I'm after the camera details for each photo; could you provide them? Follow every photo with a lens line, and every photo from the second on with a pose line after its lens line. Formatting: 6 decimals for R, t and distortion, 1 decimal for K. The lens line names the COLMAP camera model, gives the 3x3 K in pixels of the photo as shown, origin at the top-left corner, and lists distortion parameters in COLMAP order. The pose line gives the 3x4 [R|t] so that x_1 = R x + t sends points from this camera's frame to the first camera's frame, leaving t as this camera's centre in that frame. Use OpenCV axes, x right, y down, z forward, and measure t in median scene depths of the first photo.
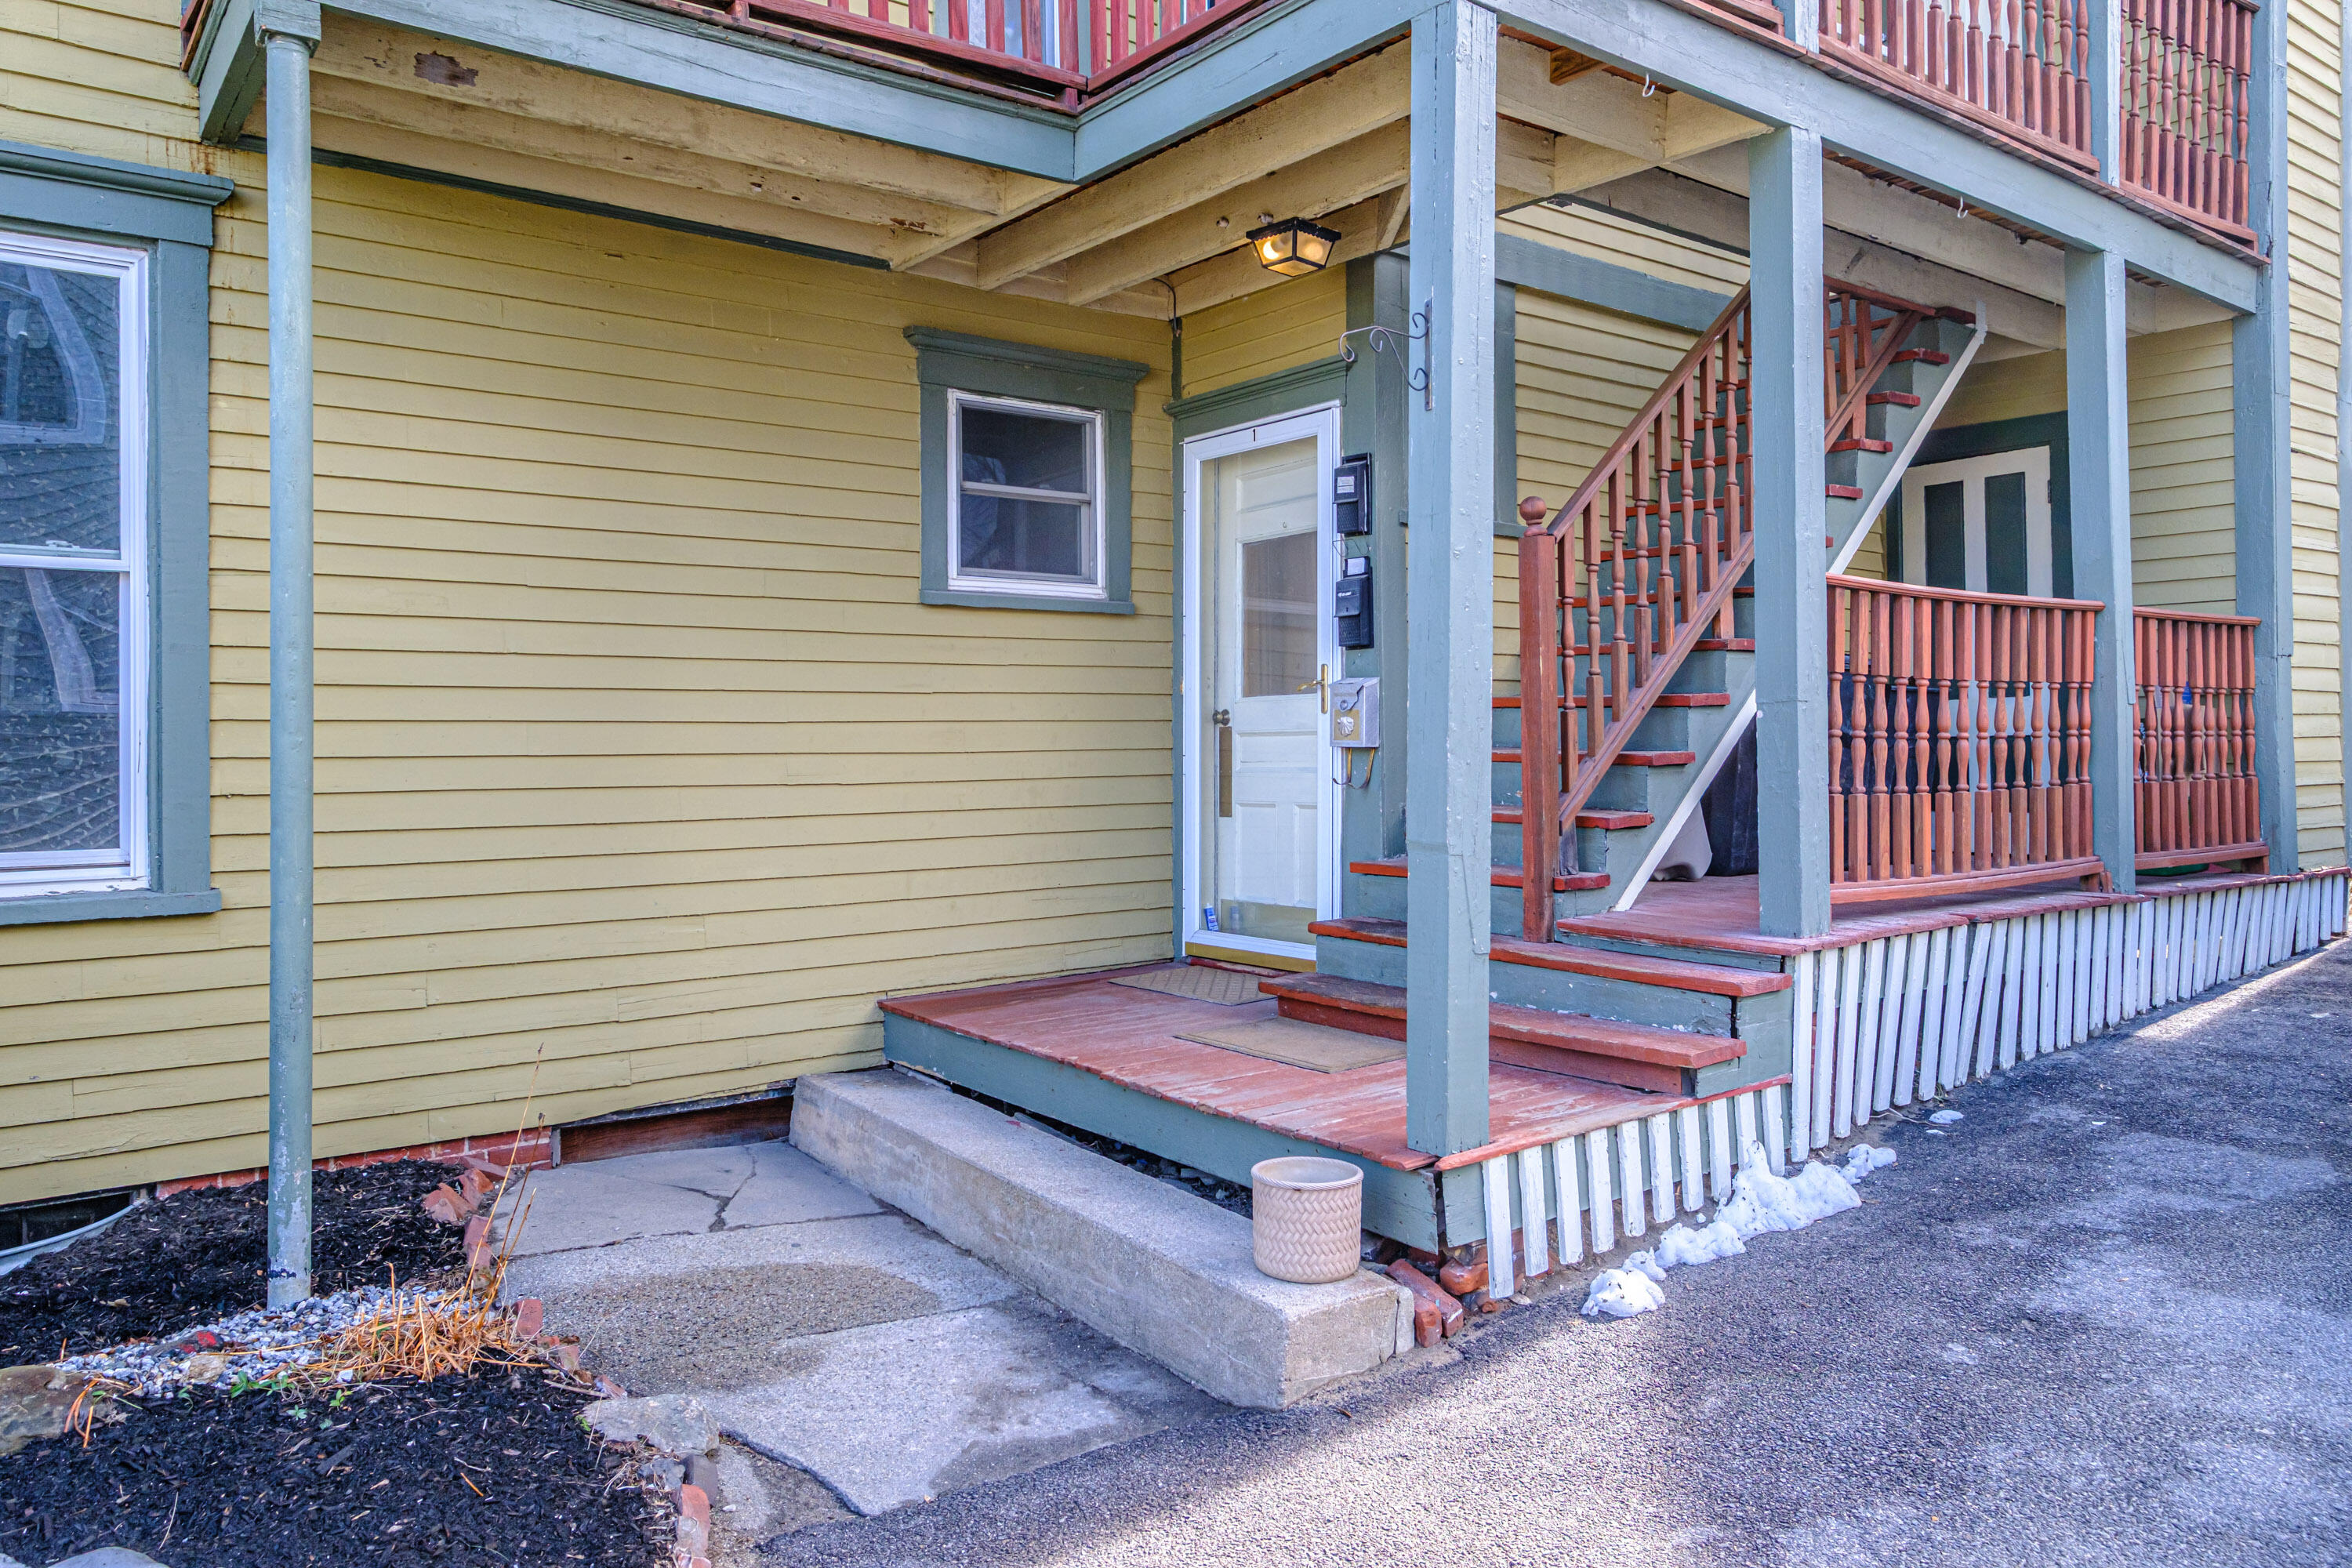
lens RADIAL K [[1652.2, 0, 1168.4], [0, 1652.2, 724.8], [0, 0, 1]] dist [0.000422, 0.007760]
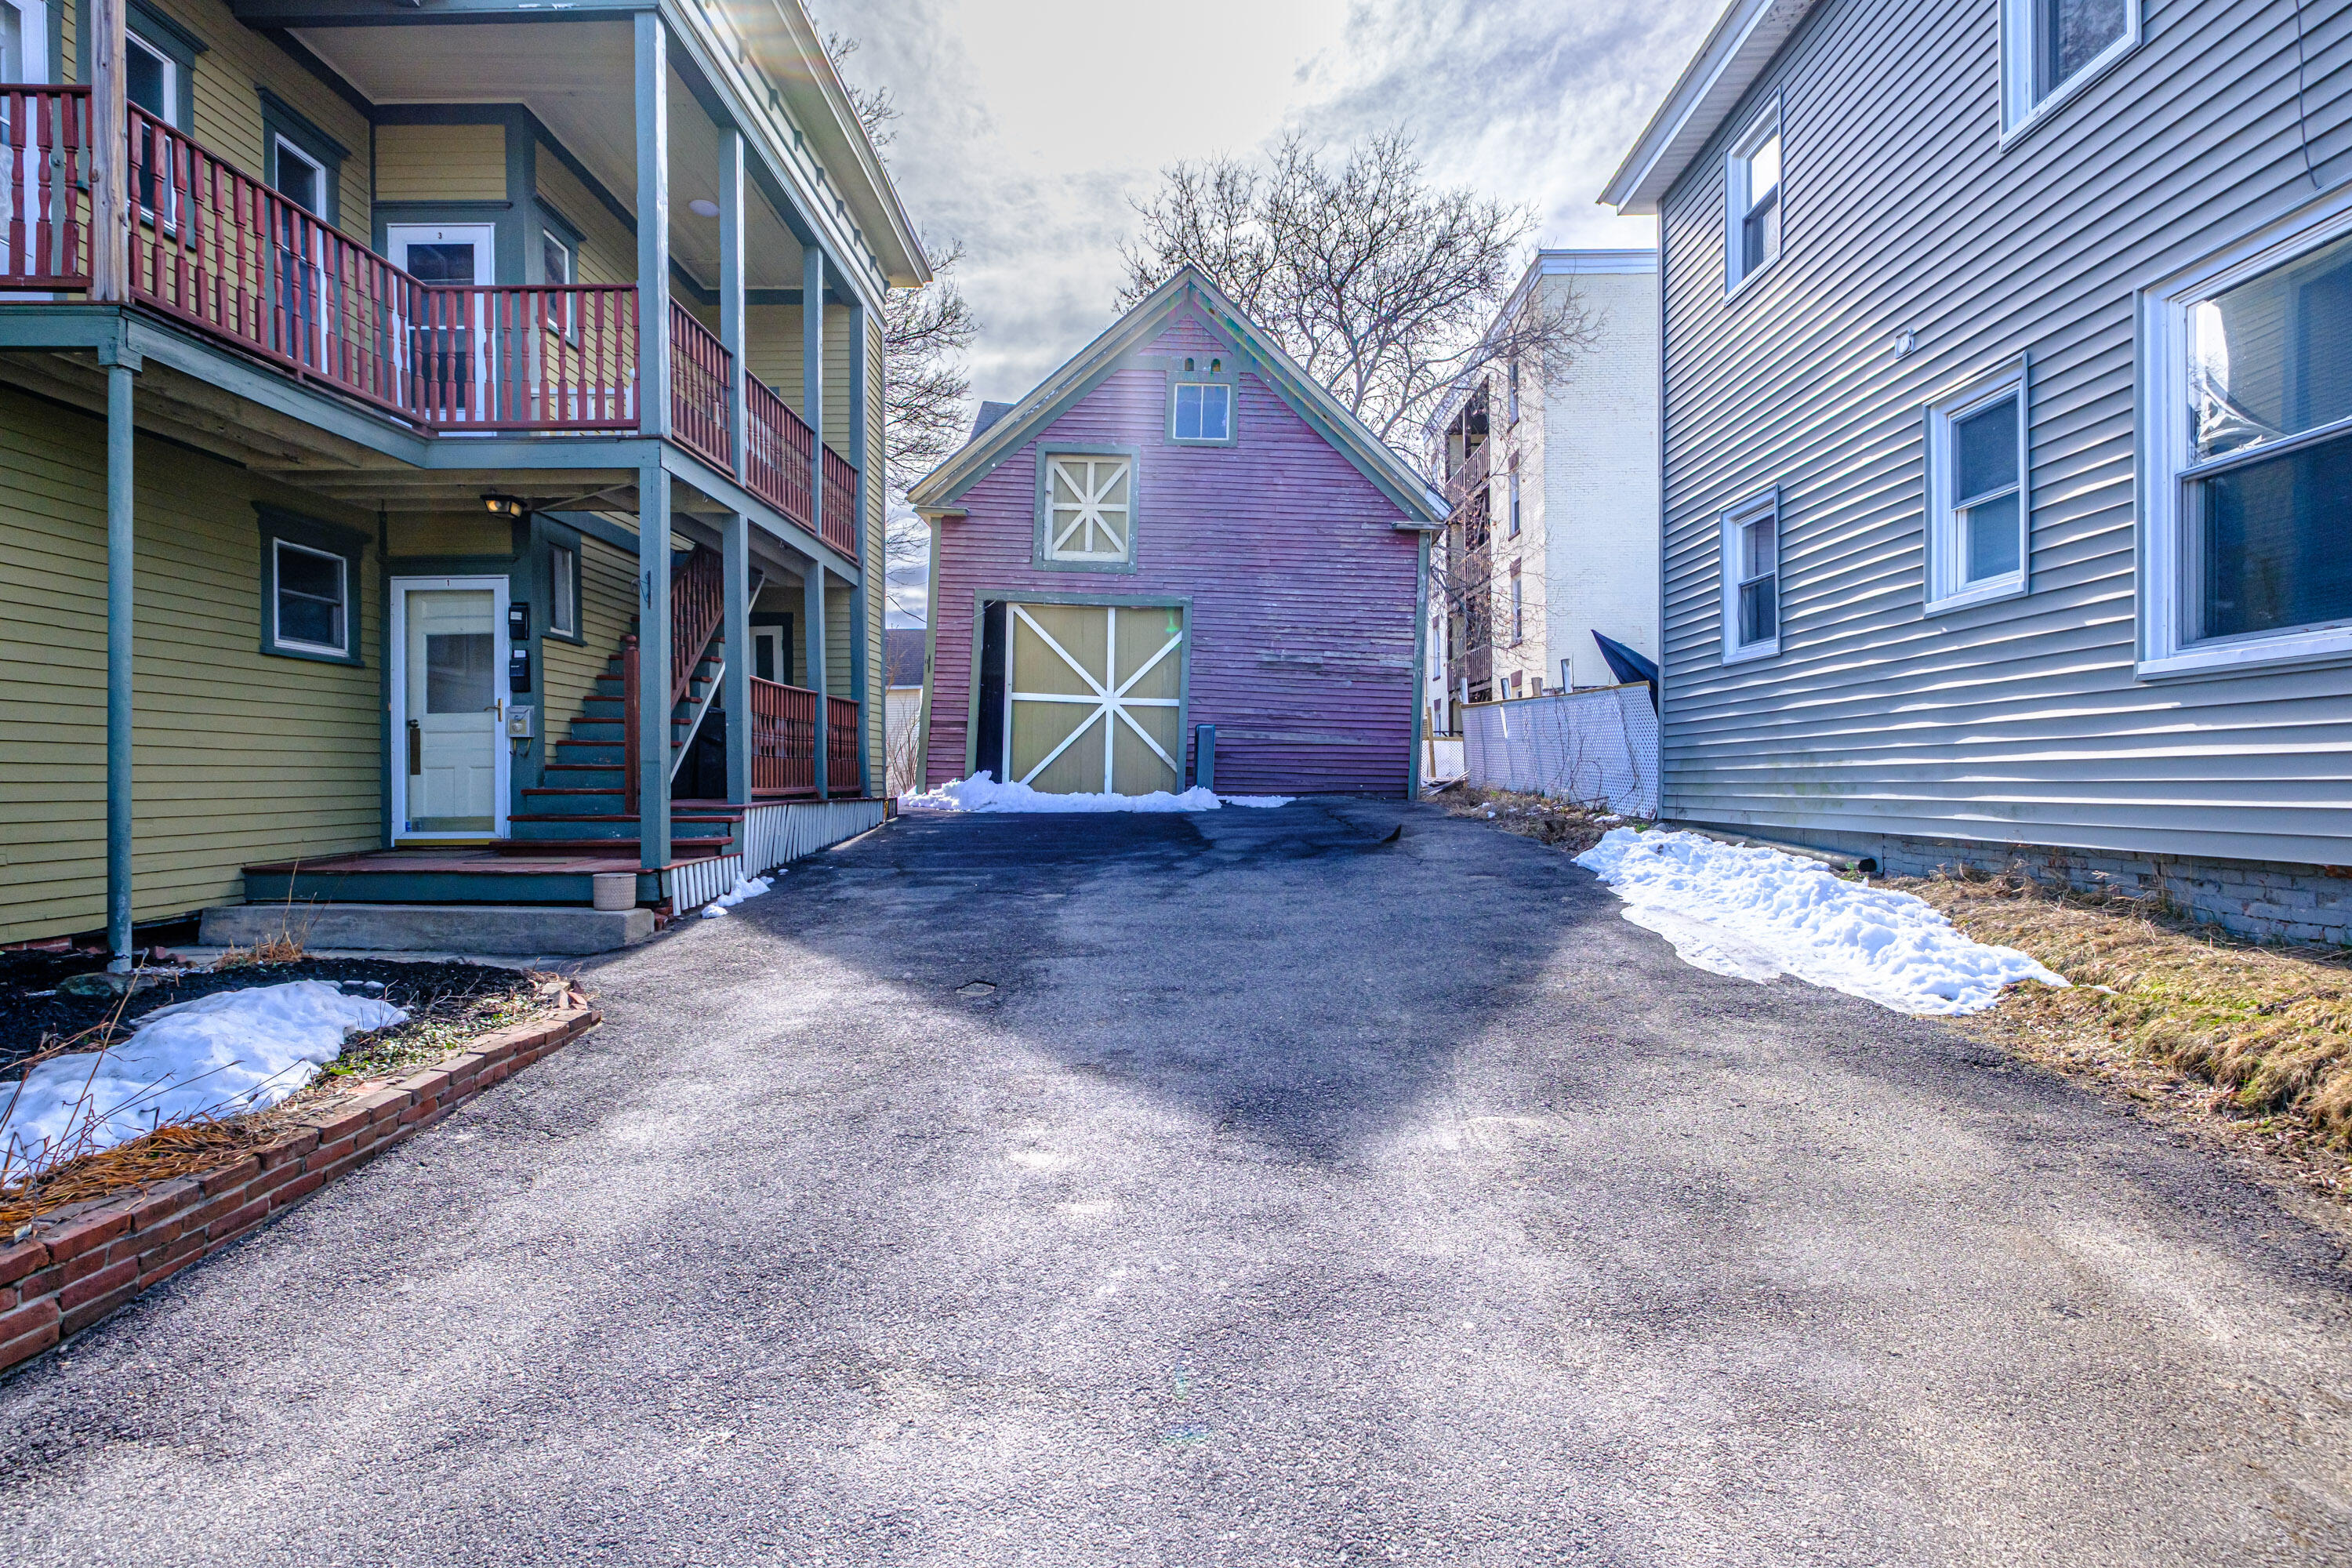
lens RADIAL K [[1042.8, 0, 1171.4], [0, 1042.8, 779.0], [0, 0, 1]] dist [-0.001256, 0.000433]
pose [[0.602800, -0.003770, 0.797883, -0.455447], [-0.006434, 0.999933, 0.009585, 0.048267], [-0.797866, -0.010912, 0.602736, -0.497830]]
